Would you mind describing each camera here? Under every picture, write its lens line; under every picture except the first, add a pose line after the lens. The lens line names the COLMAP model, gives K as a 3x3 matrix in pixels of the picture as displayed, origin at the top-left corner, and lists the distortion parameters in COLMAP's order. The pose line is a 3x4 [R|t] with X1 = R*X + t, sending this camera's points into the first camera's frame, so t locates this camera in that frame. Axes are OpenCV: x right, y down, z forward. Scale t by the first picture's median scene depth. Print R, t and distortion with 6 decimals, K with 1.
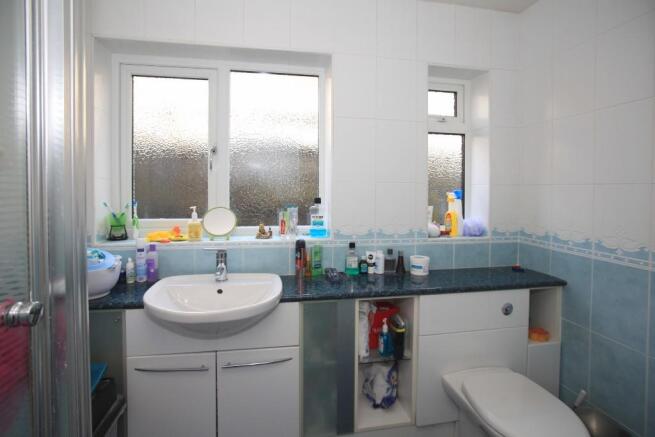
lens RADIAL K [[330.1, 0, 326.8], [0, 330.1, 189.0], [0, 0, 1]] dist [-0.004065, -0.000029]
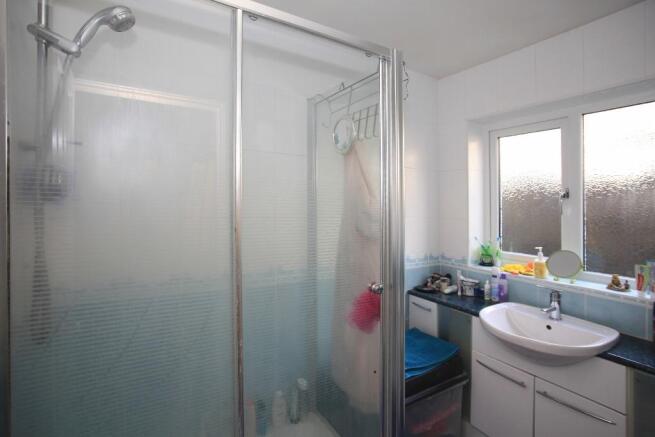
lens RADIAL K [[324.7, 0, 327.5], [0, 324.7, 218.5], [0, 0, 1]] dist [-0.062368, 0.028502]
pose [[0.373626, 0.032588, -0.927007, 0.323007], [-0.021288, 0.999421, 0.026554, -0.056303], [0.927335, 0.009813, 0.374103, -0.069877]]
